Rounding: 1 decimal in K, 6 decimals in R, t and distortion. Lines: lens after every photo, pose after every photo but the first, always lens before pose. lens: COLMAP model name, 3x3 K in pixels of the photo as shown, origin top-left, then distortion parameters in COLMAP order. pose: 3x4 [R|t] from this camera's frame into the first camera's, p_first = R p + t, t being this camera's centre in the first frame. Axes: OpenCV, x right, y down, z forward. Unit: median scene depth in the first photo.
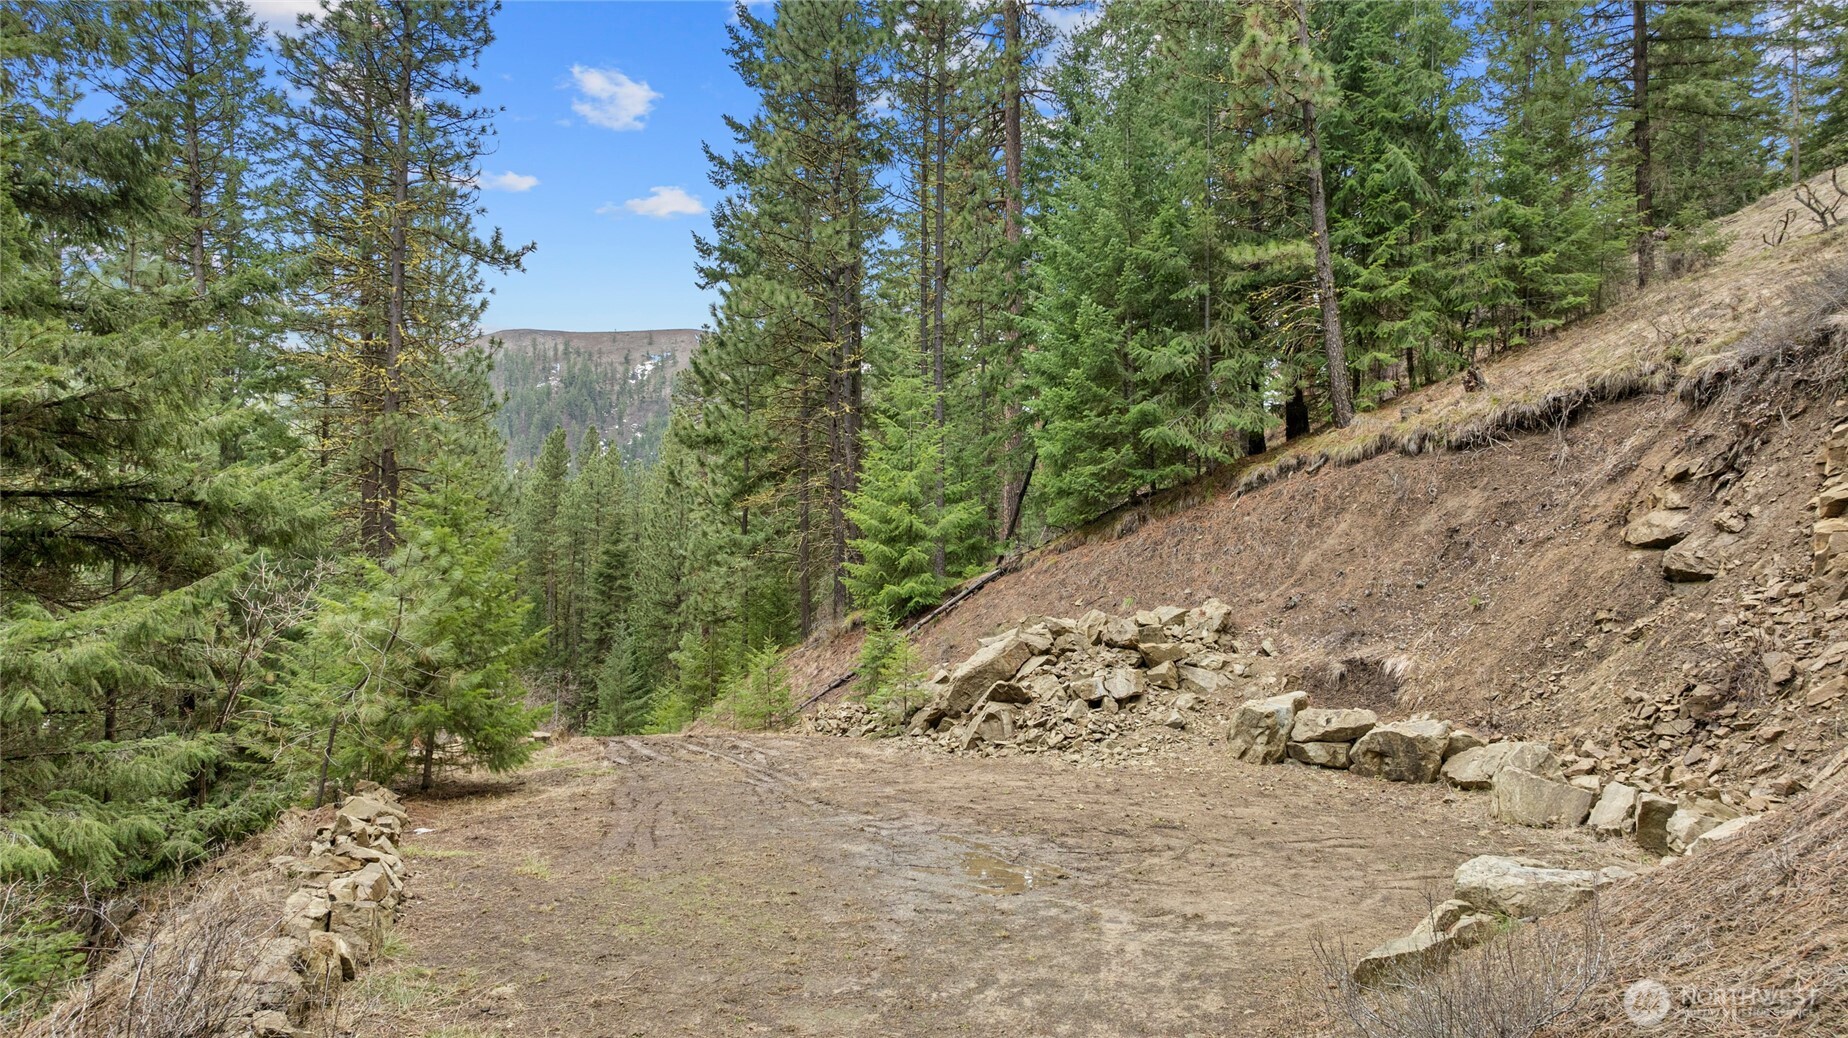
lens RADIAL K [[1296.5, 0, 924.0], [0, 1296.5, 519.0], [0, 0, 1]] dist [0.002519, 0.000619]
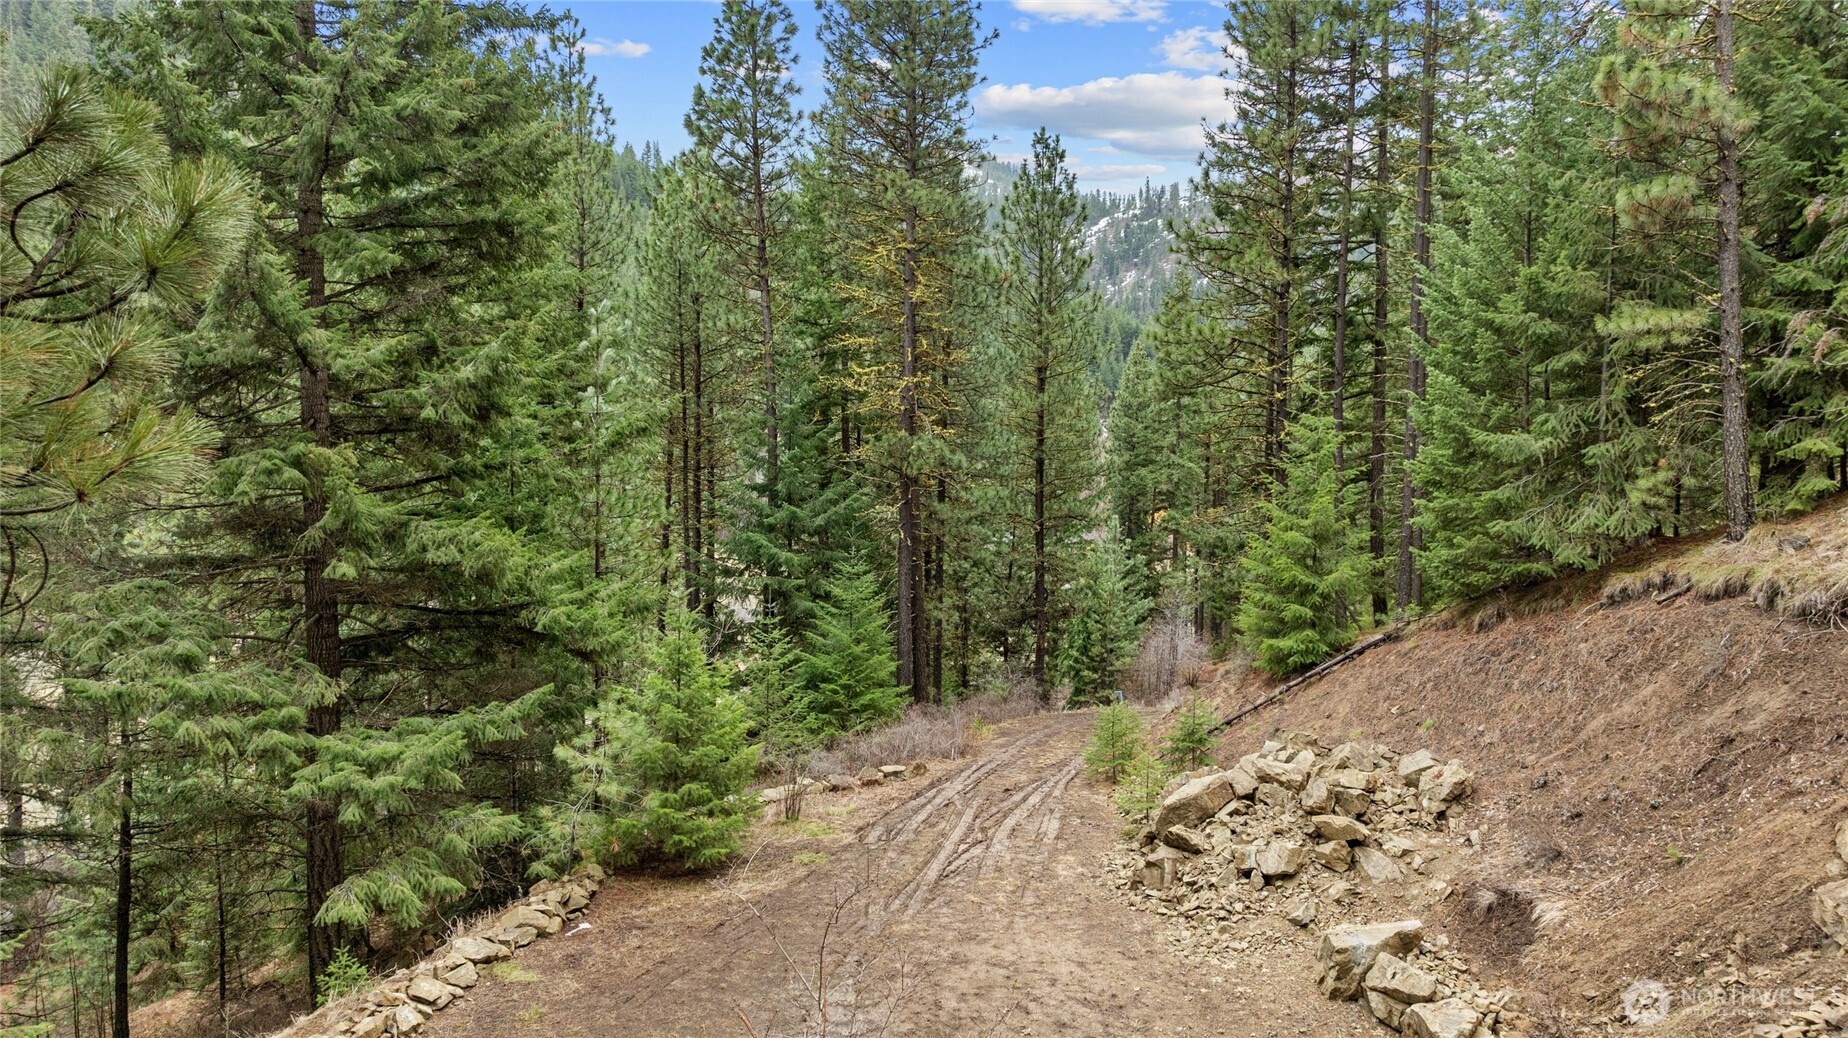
lens RADIAL K [[1312.3, 0, 924.0], [0, 1312.3, 519.0], [0, 0, 1]] dist [-0.048407, 0.057175]
pose [[0.824112, 0.053513, -0.563893, 0.436873], [0.016819, 0.992776, 0.118794, -0.226626], [0.566177, -0.107383, 0.817259, 0.075940]]
